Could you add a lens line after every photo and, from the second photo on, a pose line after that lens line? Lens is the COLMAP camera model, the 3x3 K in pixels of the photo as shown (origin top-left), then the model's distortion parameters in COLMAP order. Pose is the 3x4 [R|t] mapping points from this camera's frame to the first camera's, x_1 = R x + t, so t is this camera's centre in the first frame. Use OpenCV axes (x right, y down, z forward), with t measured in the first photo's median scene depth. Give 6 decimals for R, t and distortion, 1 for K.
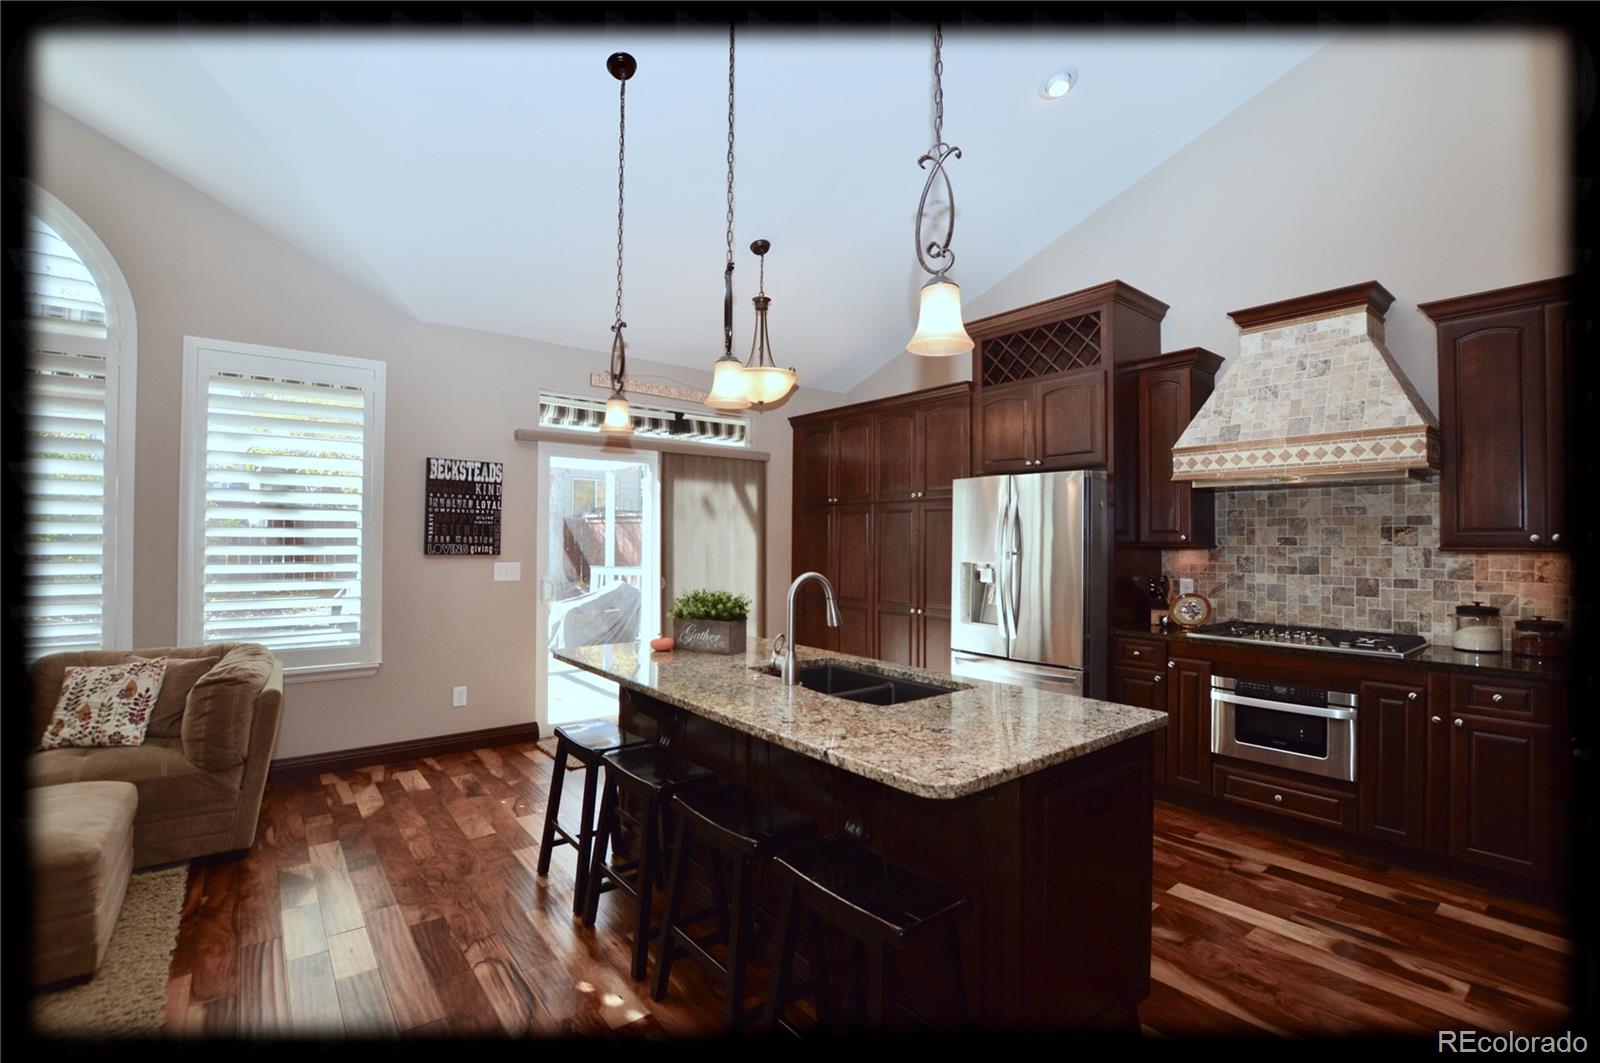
lens RADIAL K [[715.8, 0, 809.6], [0, 715.8, 529.8], [0, 0, 1]] dist [-0.033881, 0.004715]
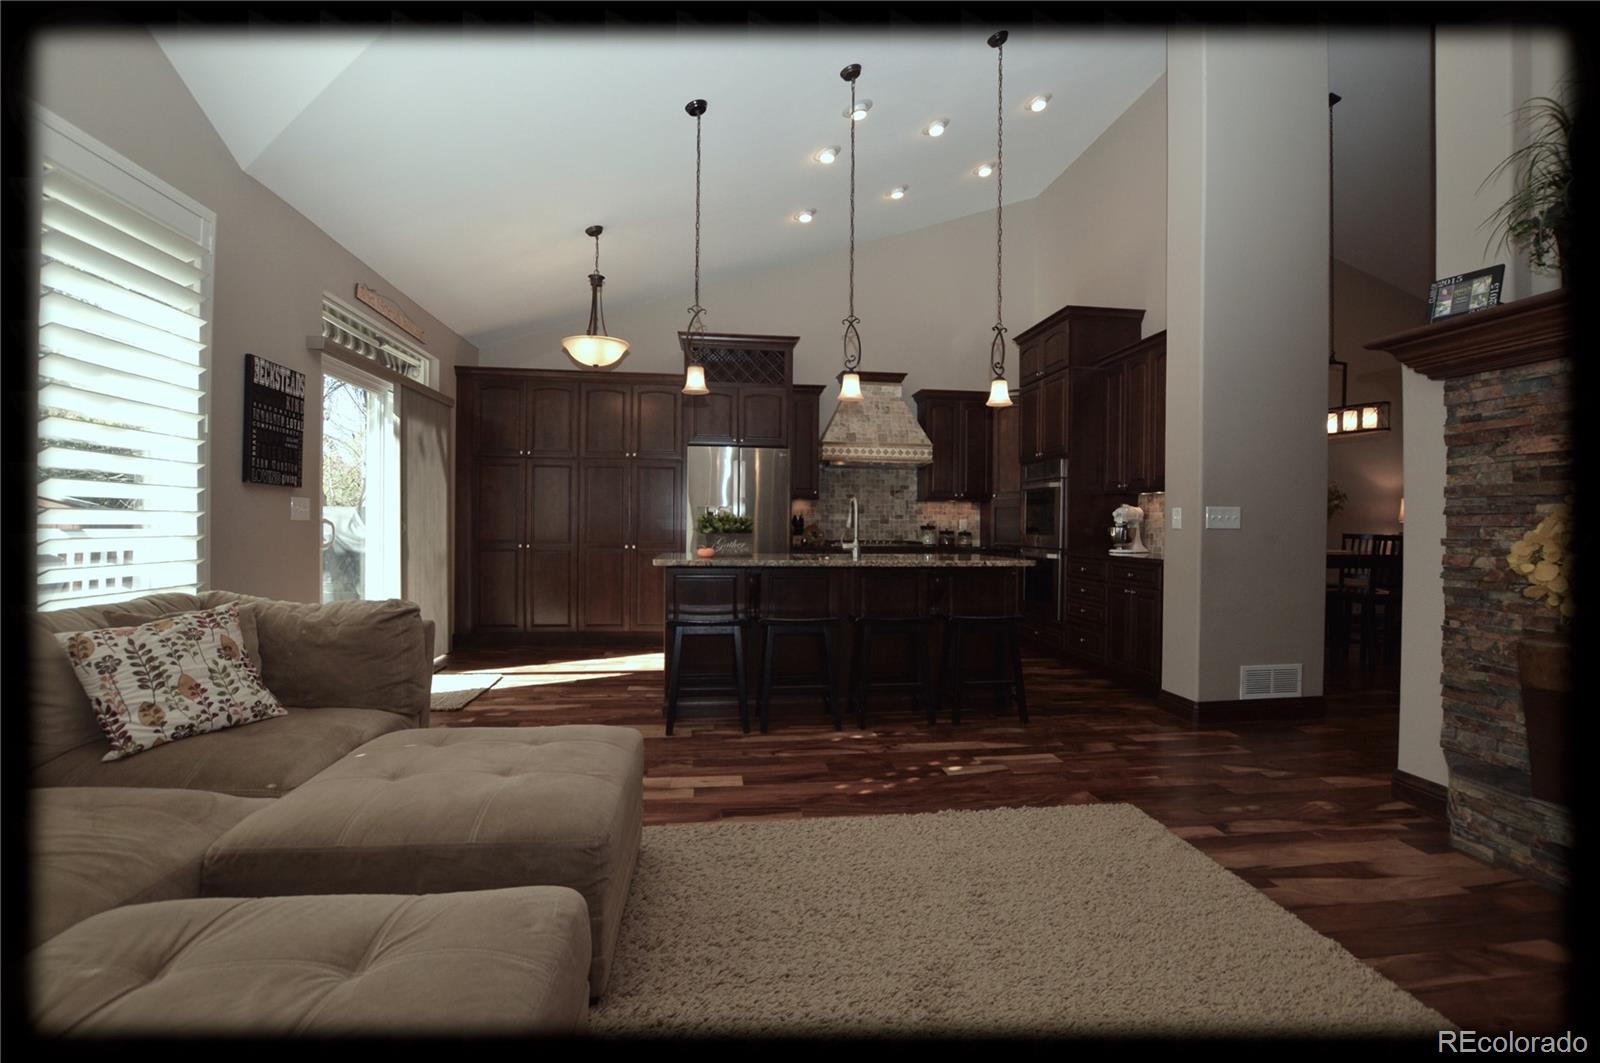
lens RADIAL K [[715.8, 0, 809.6], [0, 715.8, 529.8], [0, 0, 1]] dist [-0.033881, 0.004715]
pose [[0.512027, -0.007793, 0.858934, -1.079198], [-0.020520, 0.999562, 0.021301, 0.070920], [-0.858724, -0.028532, 0.511643, 0.117449]]
